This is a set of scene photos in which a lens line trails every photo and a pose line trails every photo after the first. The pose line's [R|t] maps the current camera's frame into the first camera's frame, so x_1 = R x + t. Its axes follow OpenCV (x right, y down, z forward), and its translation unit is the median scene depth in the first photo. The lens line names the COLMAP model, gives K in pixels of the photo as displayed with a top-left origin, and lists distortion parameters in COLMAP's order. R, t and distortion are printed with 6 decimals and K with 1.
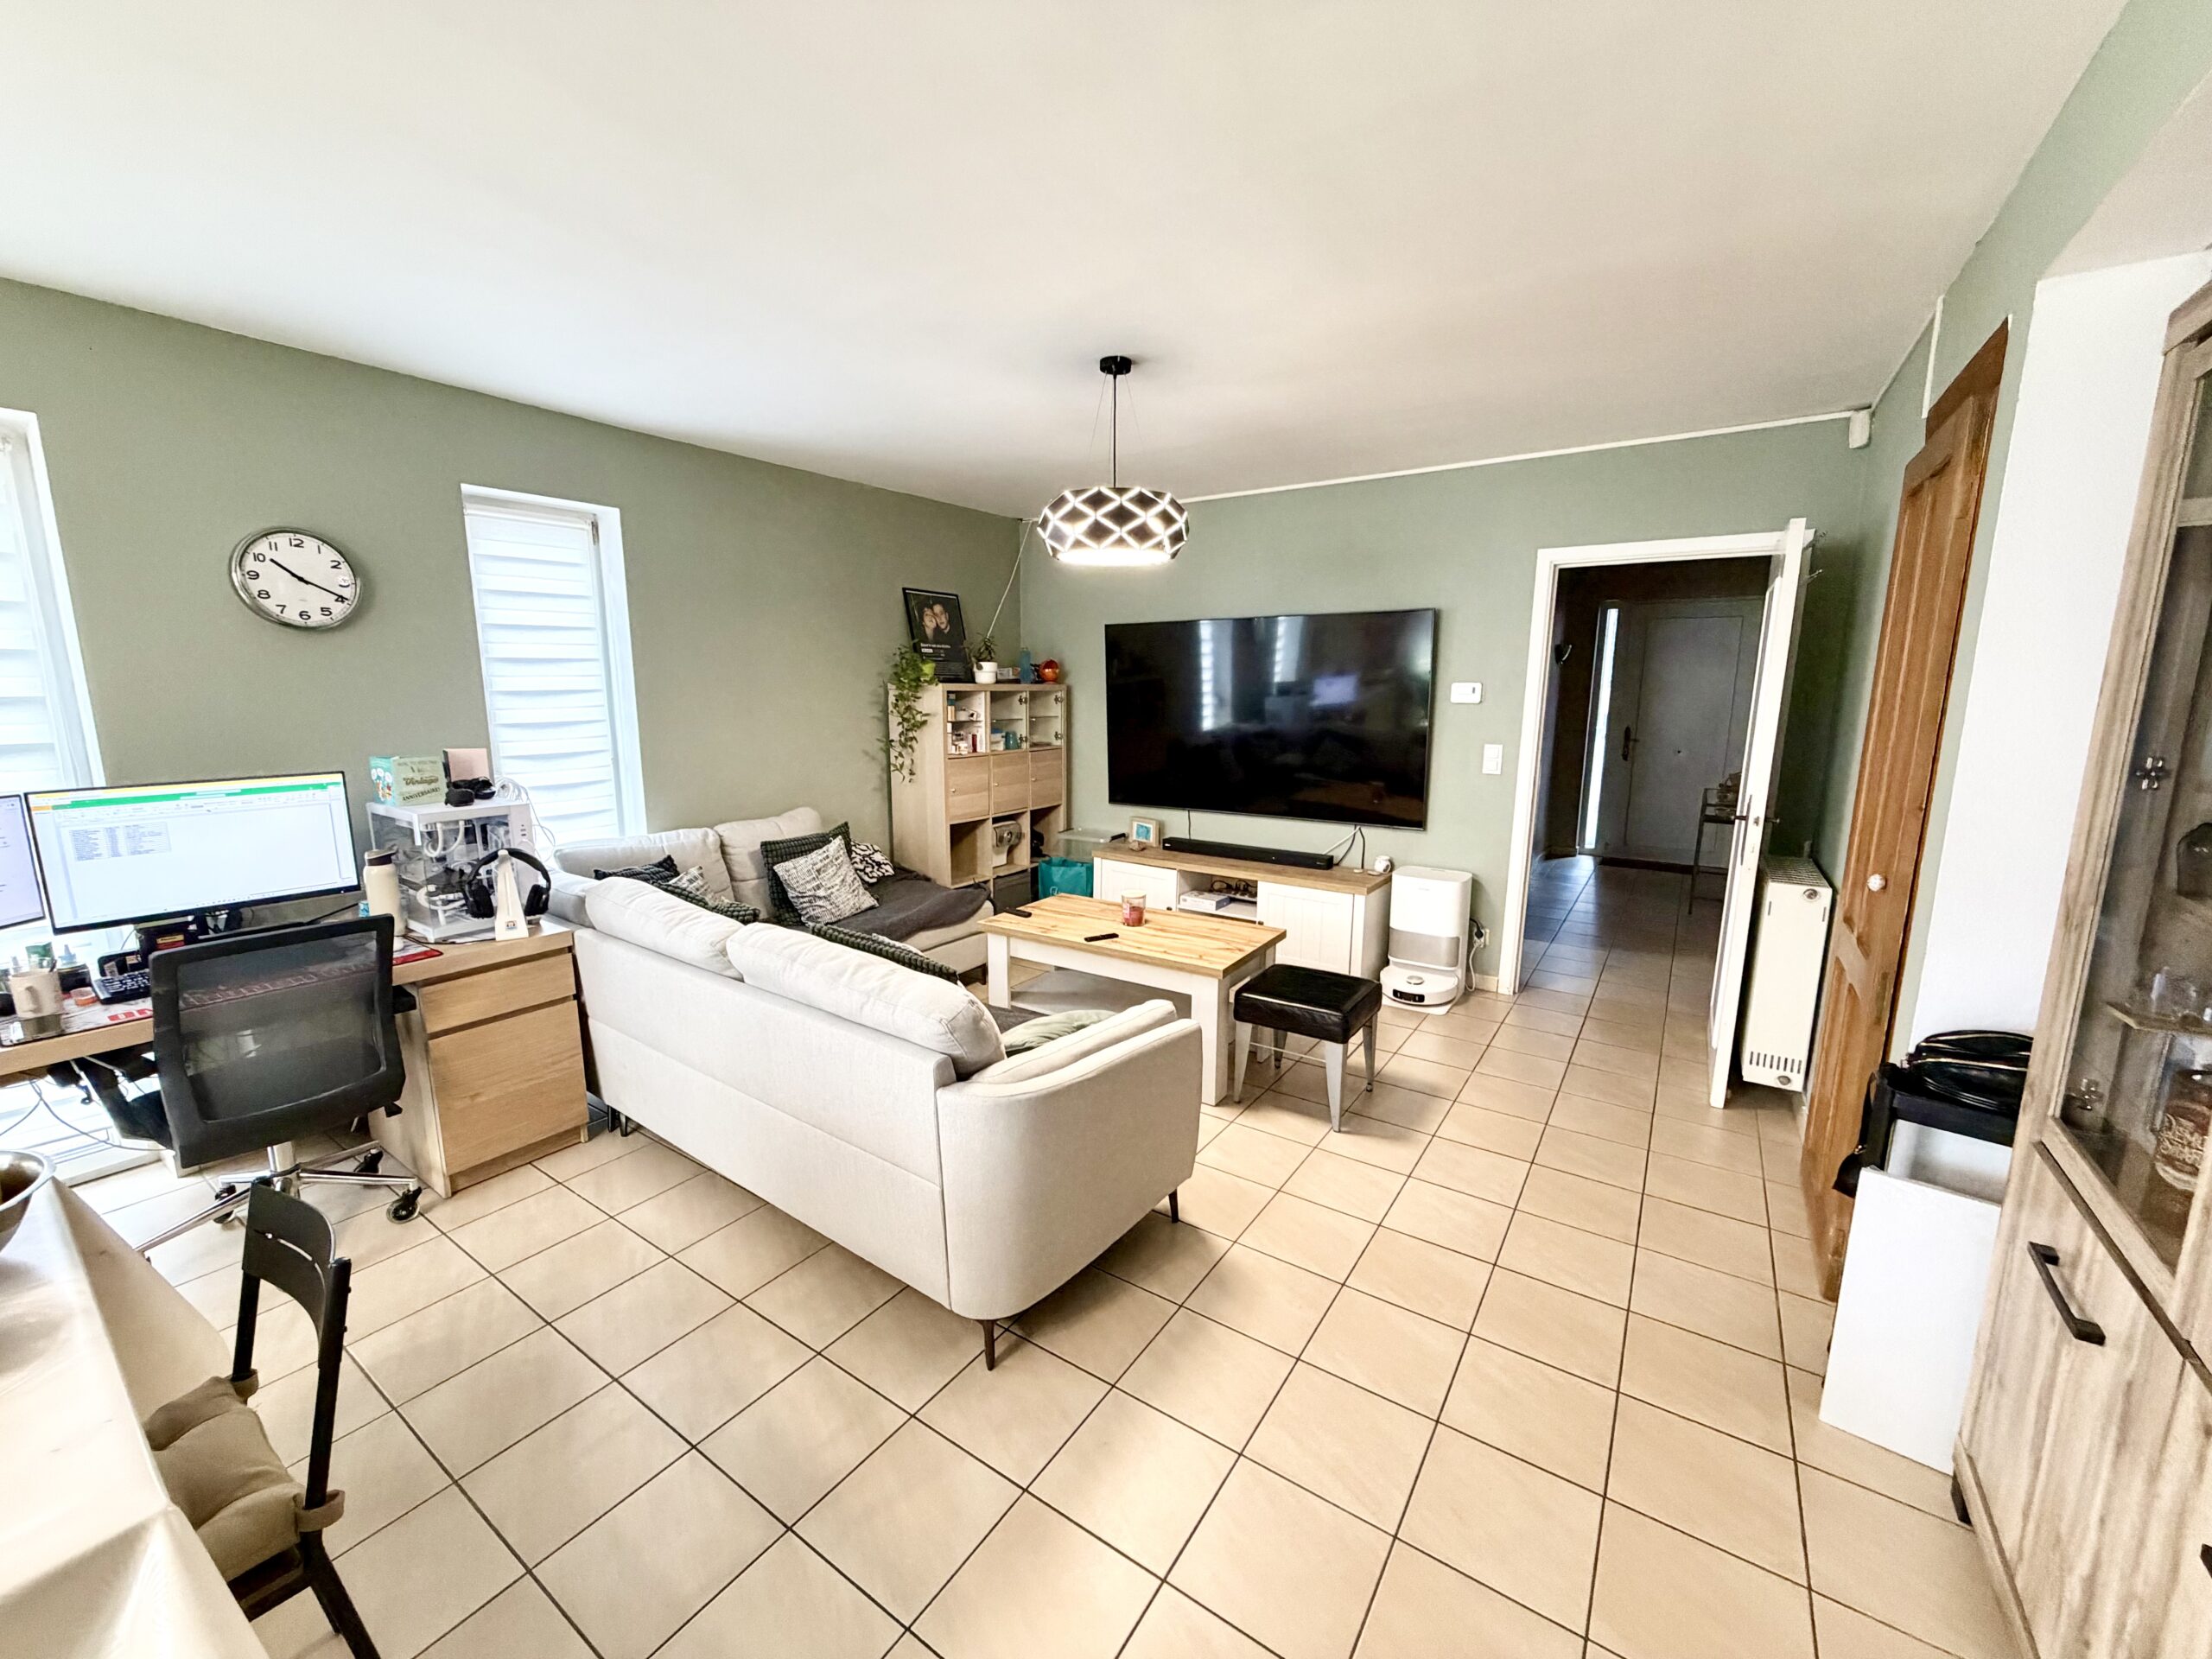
lens RADIAL K [[883.9, 0, 1096.3], [0, 883.9, 835.4], [0, 0, 1]] dist [-0.006066, -0.000577]
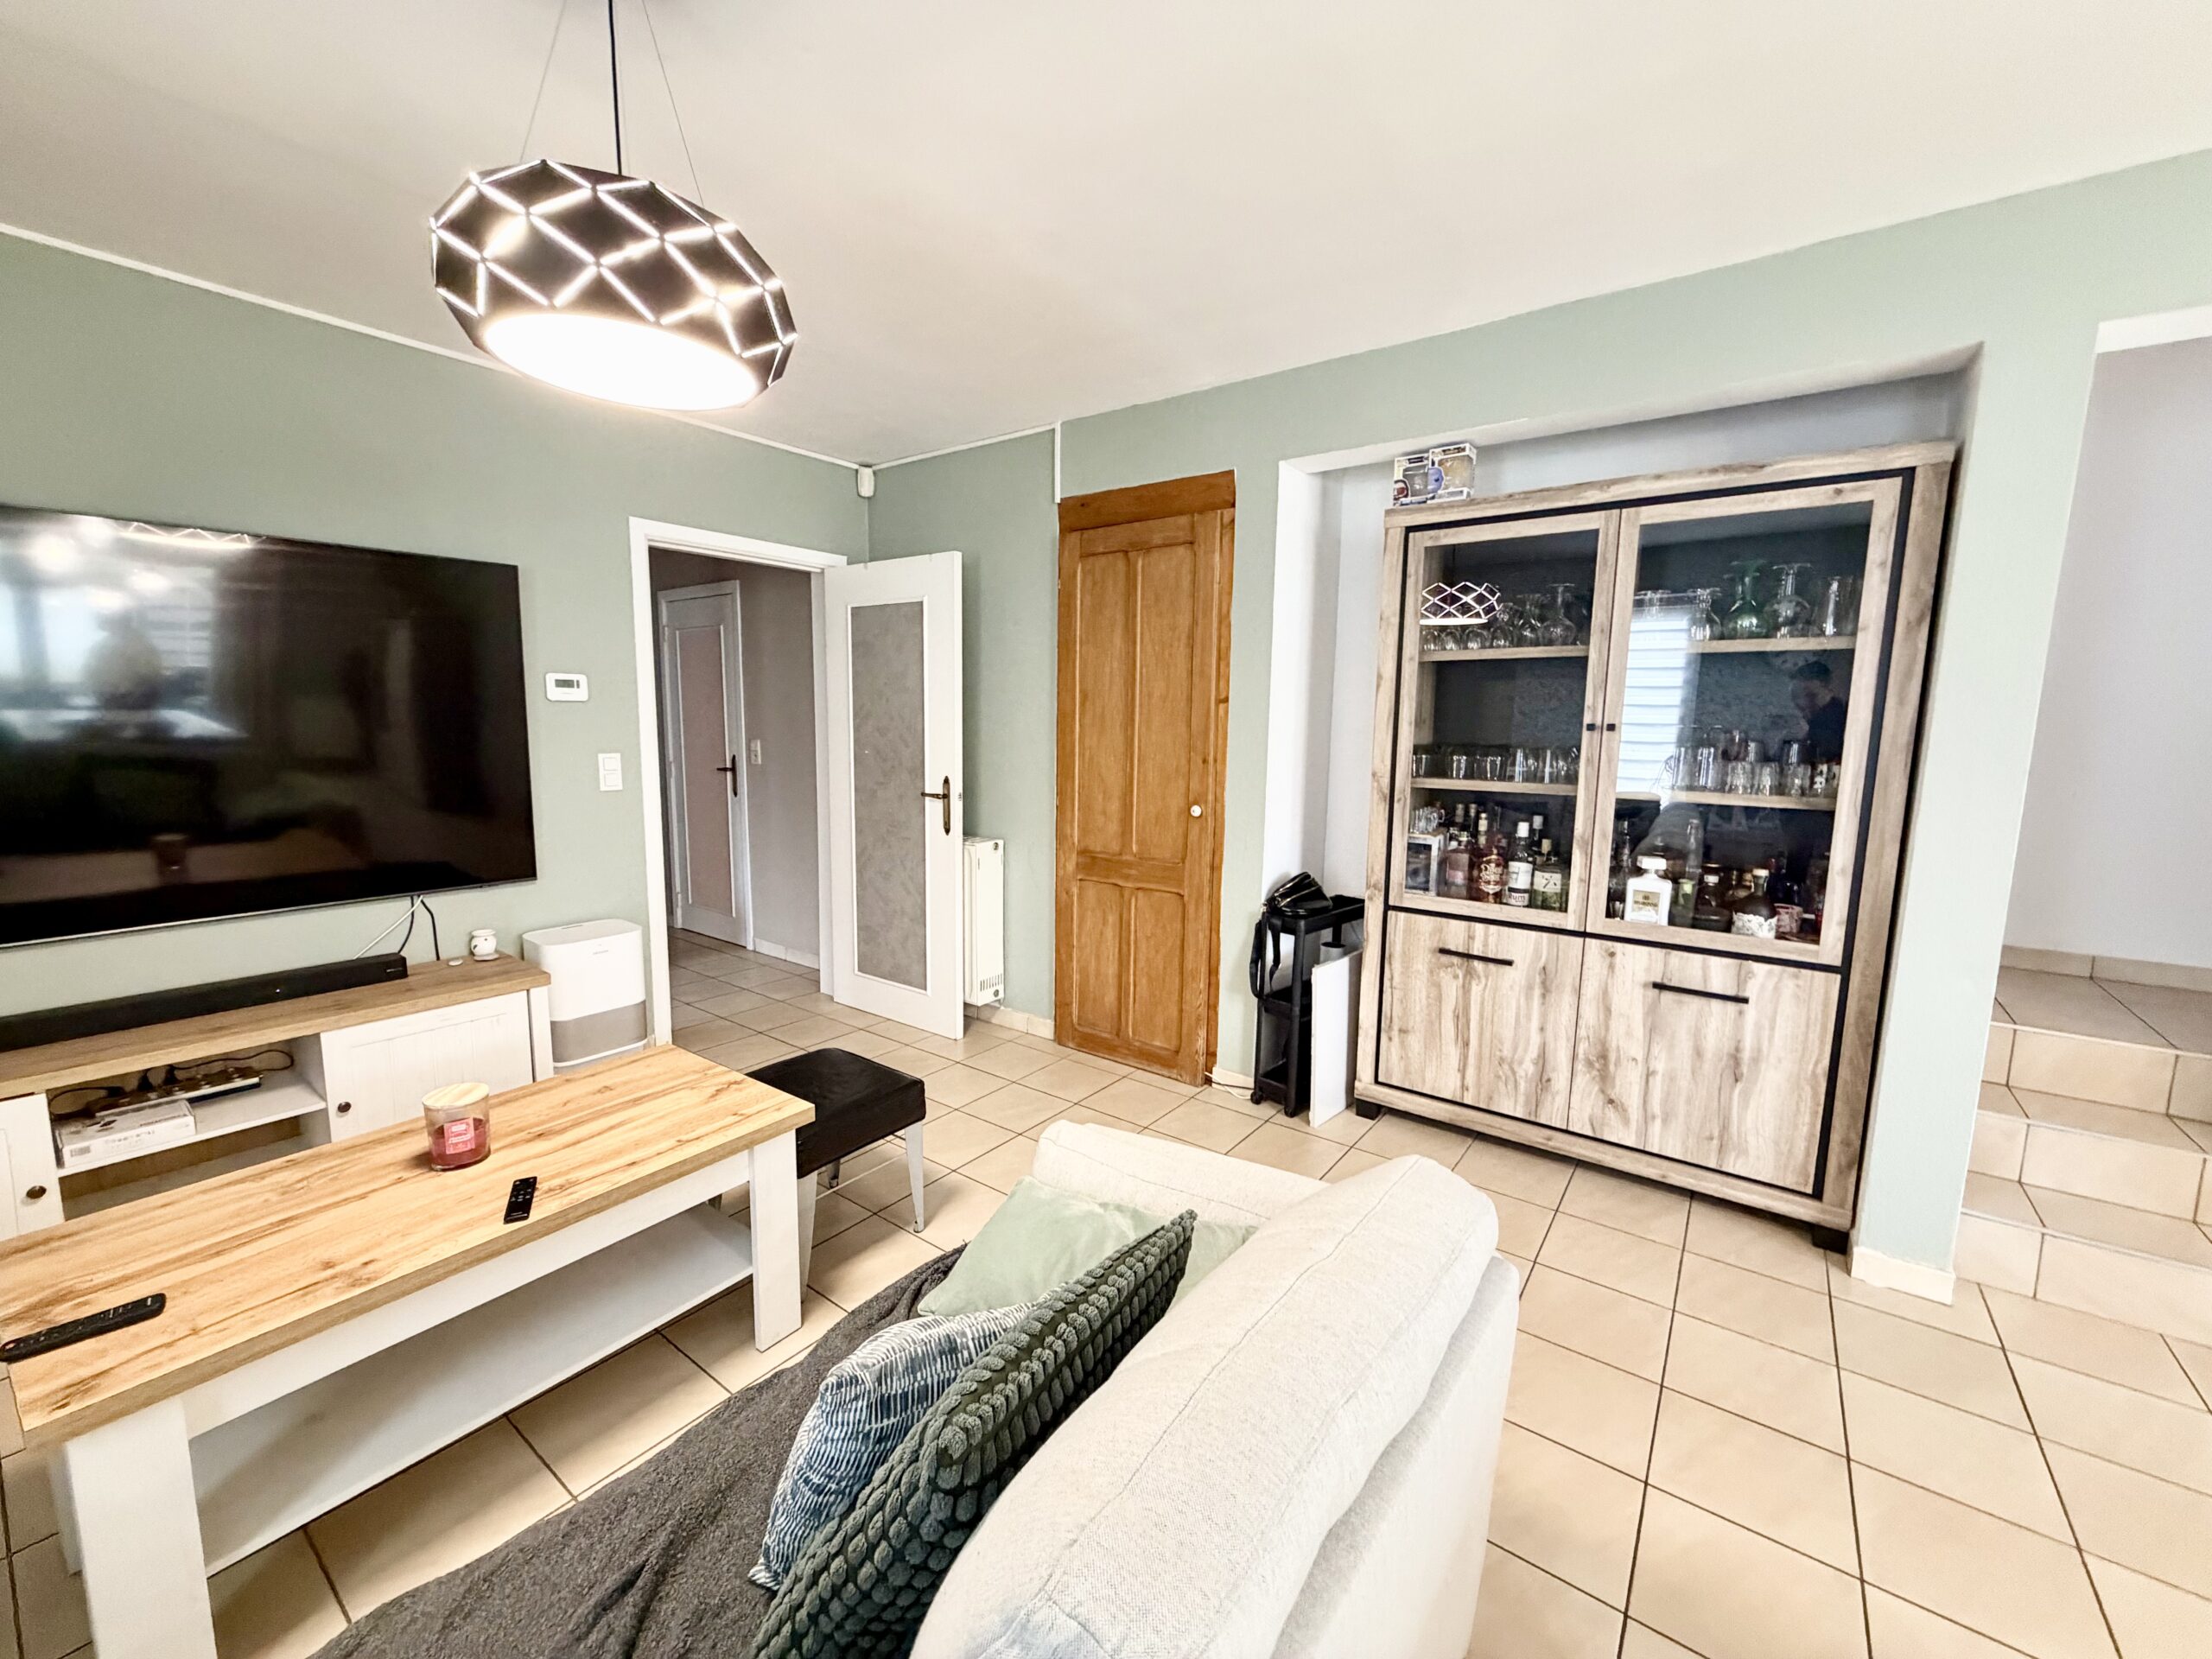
lens RADIAL K [[883.9, 0, 1099.1], [0, 883.9, 831.3], [0, 0, 1]] dist [-0.006066, -0.000577]
pose [[0.040123, -0.130873, 0.990587, -0.395734], [0.156143, 0.980027, 0.123154, -0.076961], [-0.986919, 0.149731, 0.059757, 0.639575]]
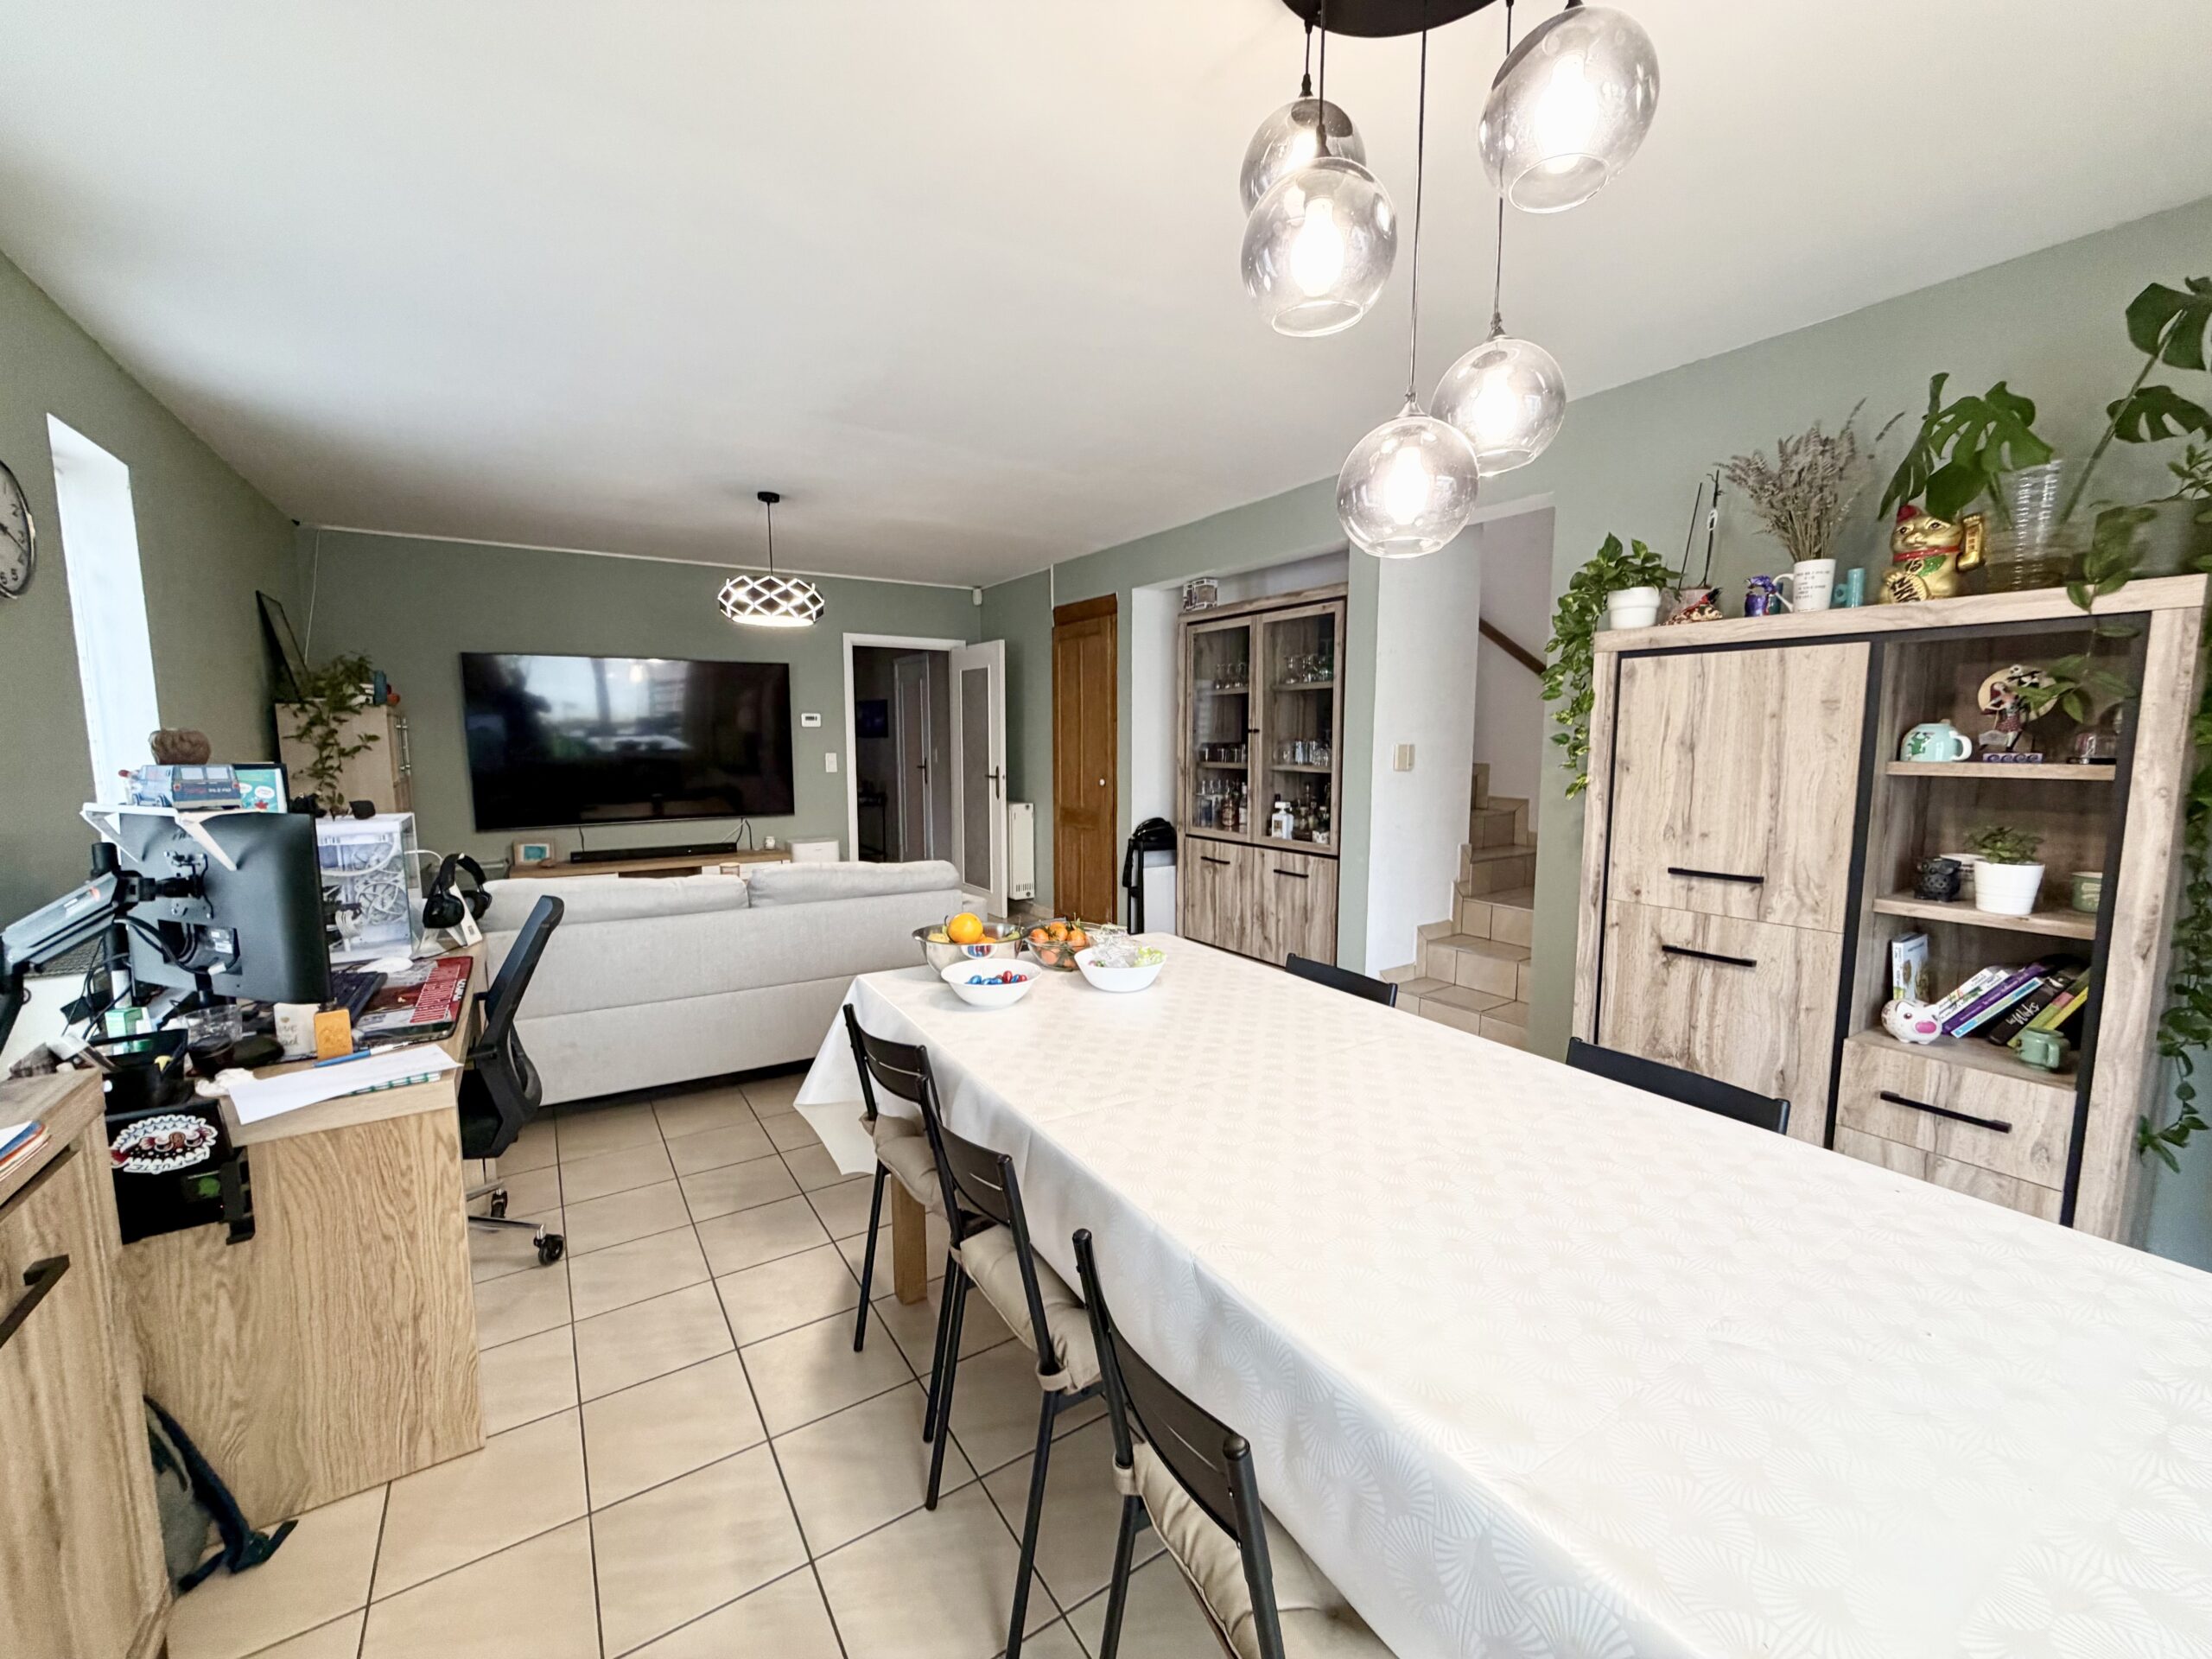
lens RADIAL K [[883.9, 0, 1104.6], [0, 883.9, 832.3], [0, 0, 1]] dist [-0.006066, -0.000577]
pose [[0.378314, -0.105418, 0.919655, -0.992749], [0.159859, 0.986008, 0.047263, 0.046394], [-0.911769, 0.129135, 0.389873, -0.041386]]
